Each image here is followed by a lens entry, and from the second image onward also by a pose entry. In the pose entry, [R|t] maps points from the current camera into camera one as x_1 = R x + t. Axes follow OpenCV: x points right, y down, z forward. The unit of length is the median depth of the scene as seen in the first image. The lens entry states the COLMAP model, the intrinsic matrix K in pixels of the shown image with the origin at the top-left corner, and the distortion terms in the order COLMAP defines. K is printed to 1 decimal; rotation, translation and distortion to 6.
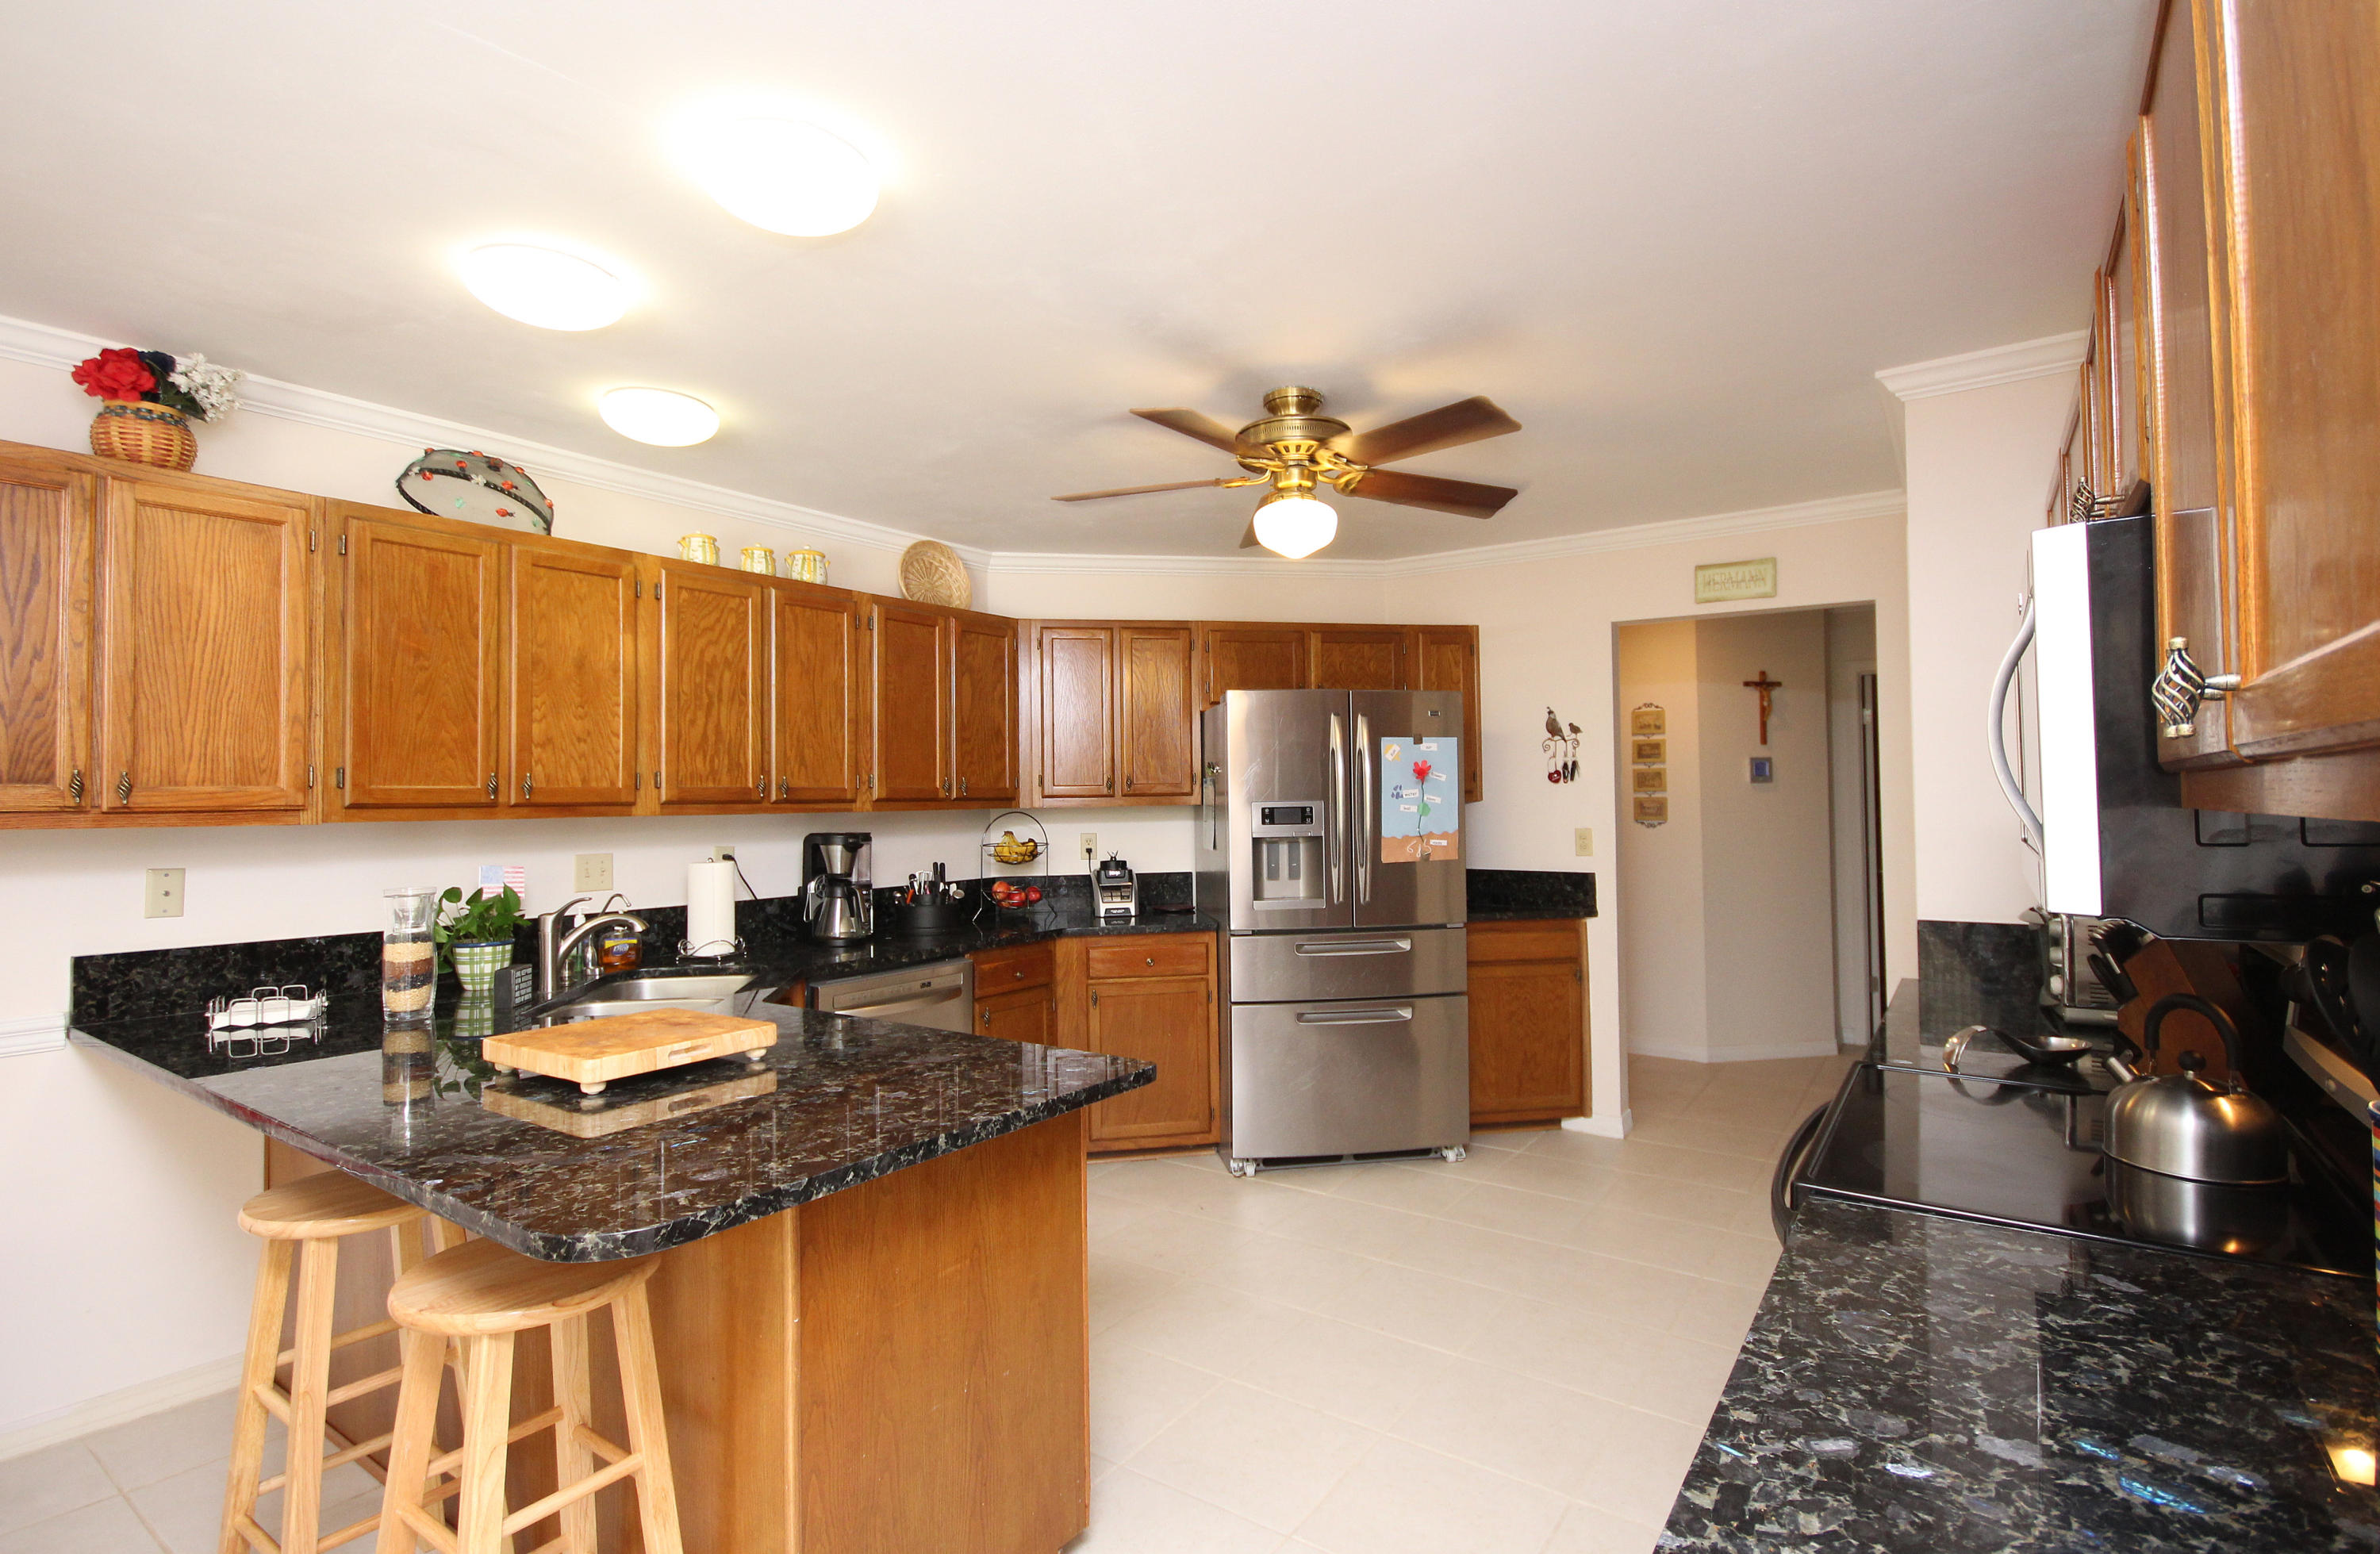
lens RADIAL K [[1125.4, 0, 1186.8], [0, 1125.4, 775.8], [0, 0, 1]] dist [-0.004238, -0.000927]
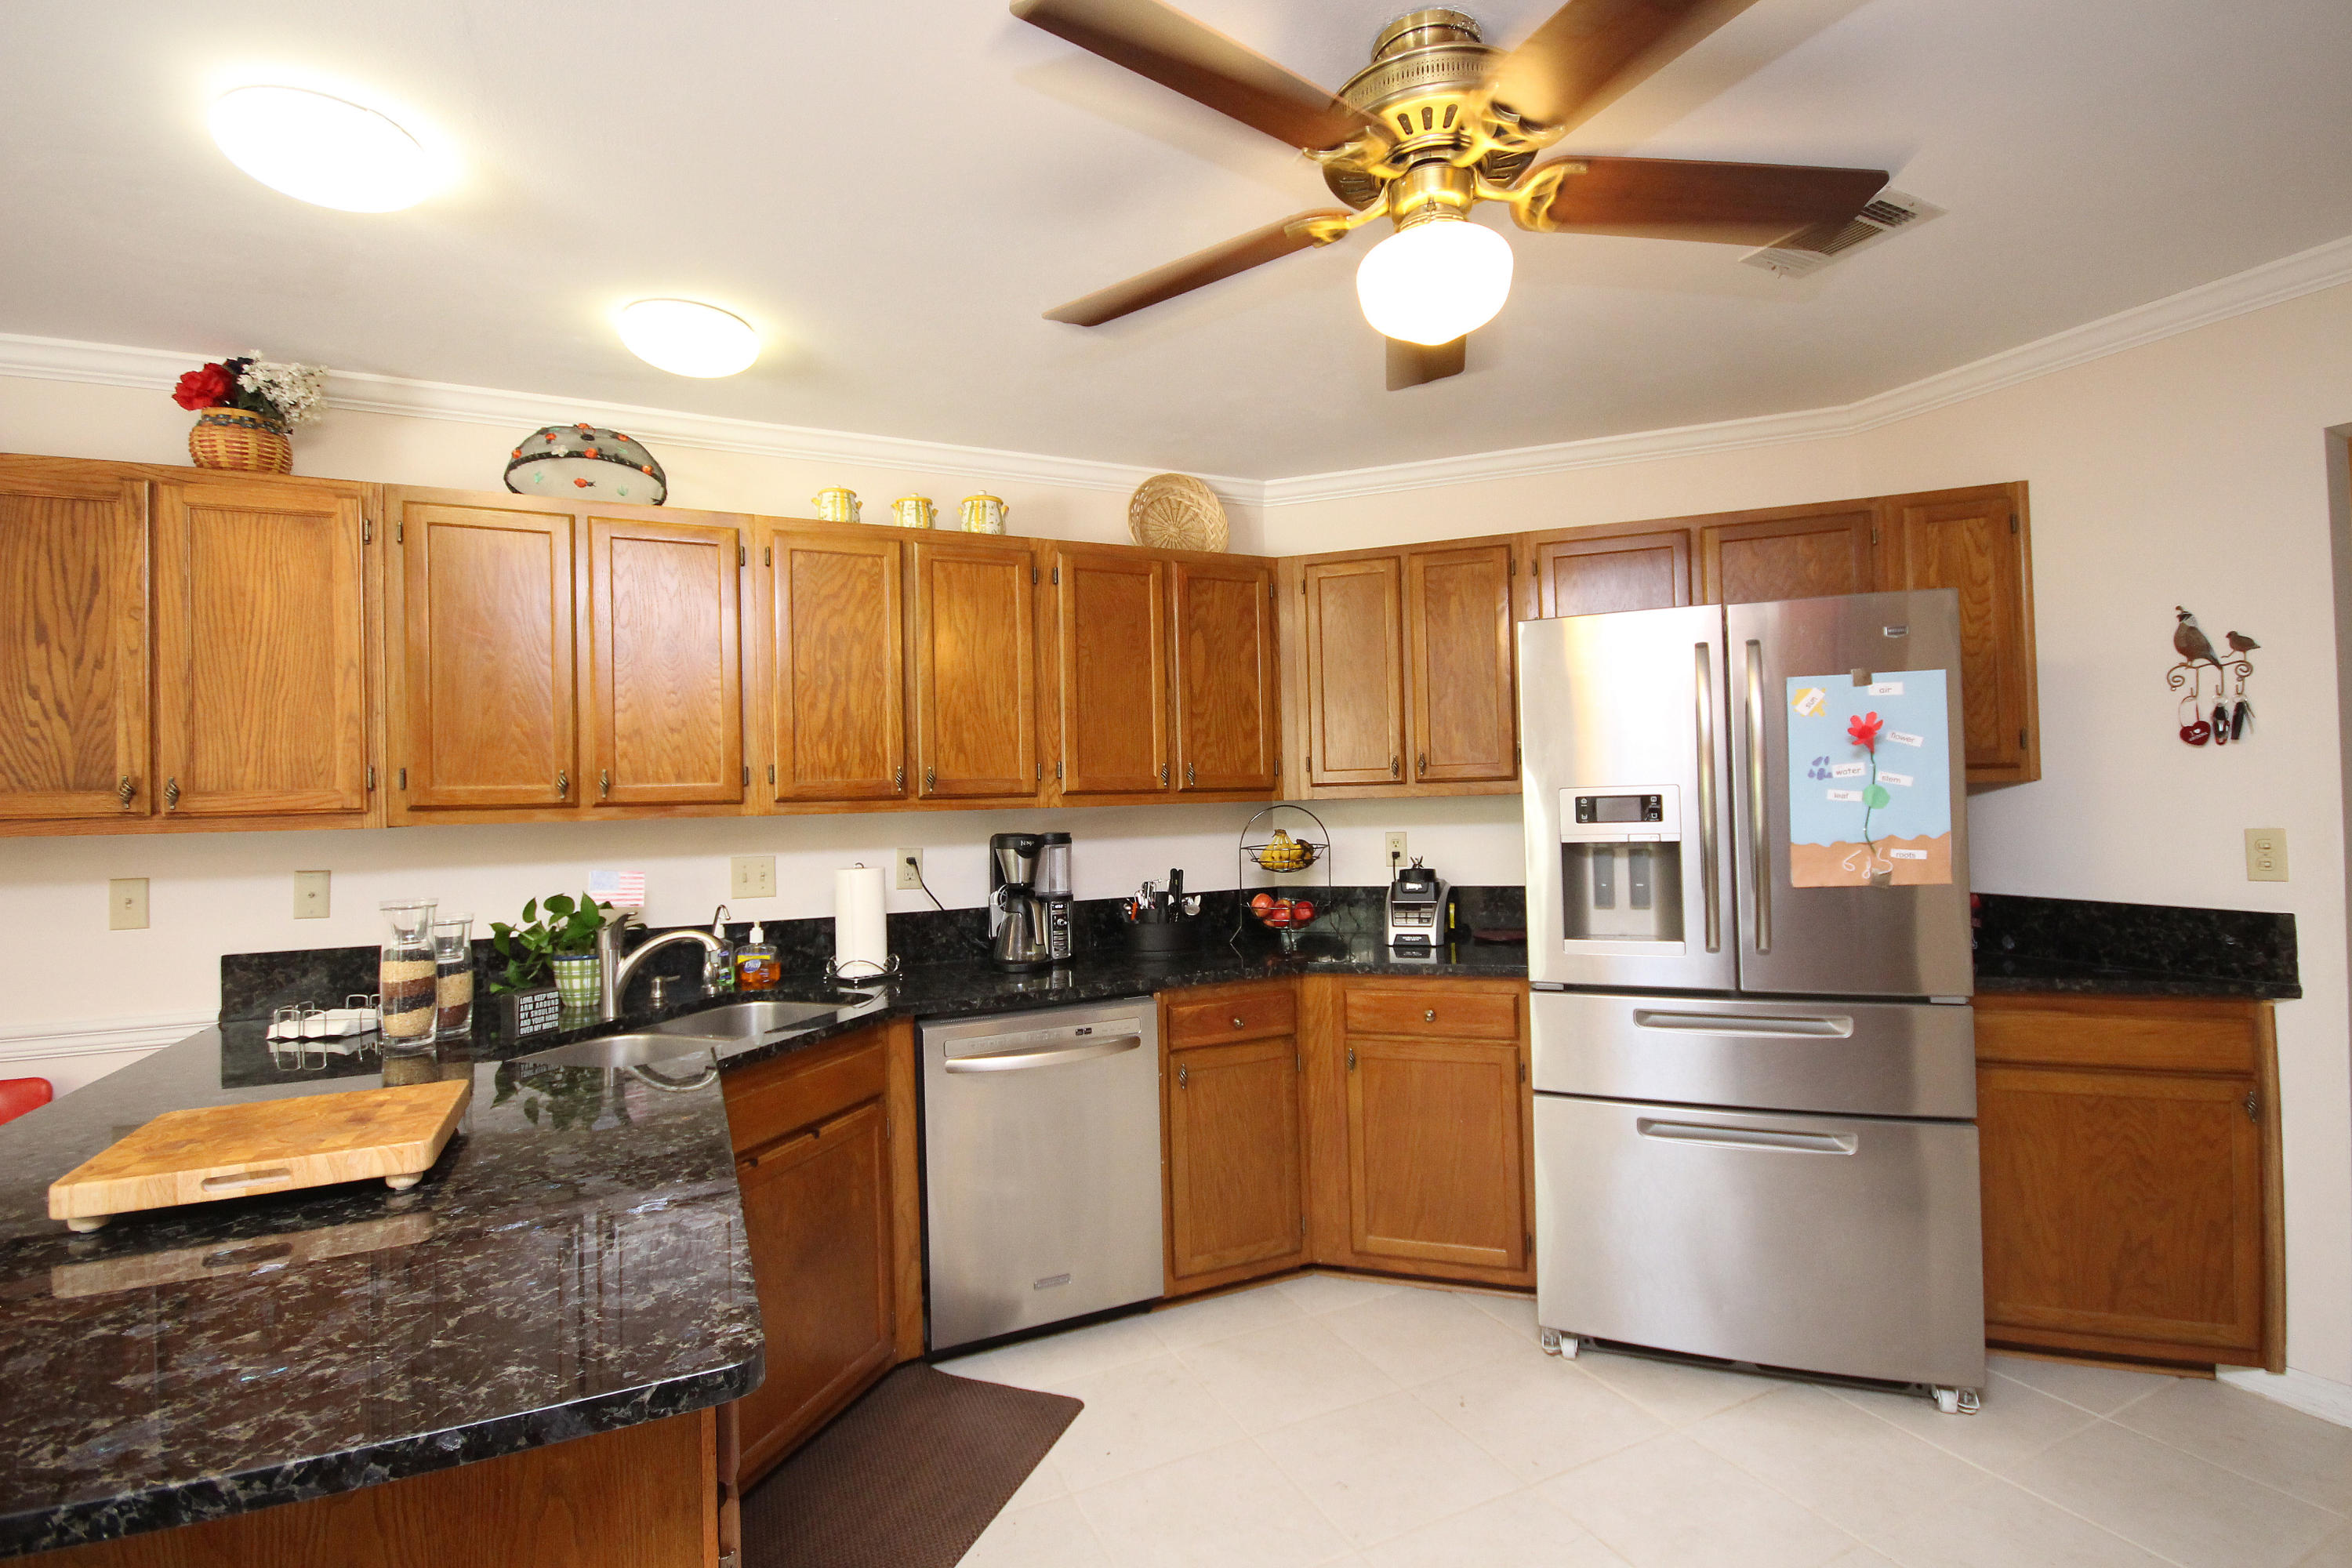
lens RADIAL K [[1086.2, 0, 1177.4], [0, 1086.2, 782.4], [0, 0, 1]] dist [-0.003622, -0.000403]
pose [[0.872586, -0.017349, -0.488152, 0.183100], [0.024788, 0.999654, 0.008781, 0.009065], [0.487831, -0.019763, 0.872715, 0.363697]]
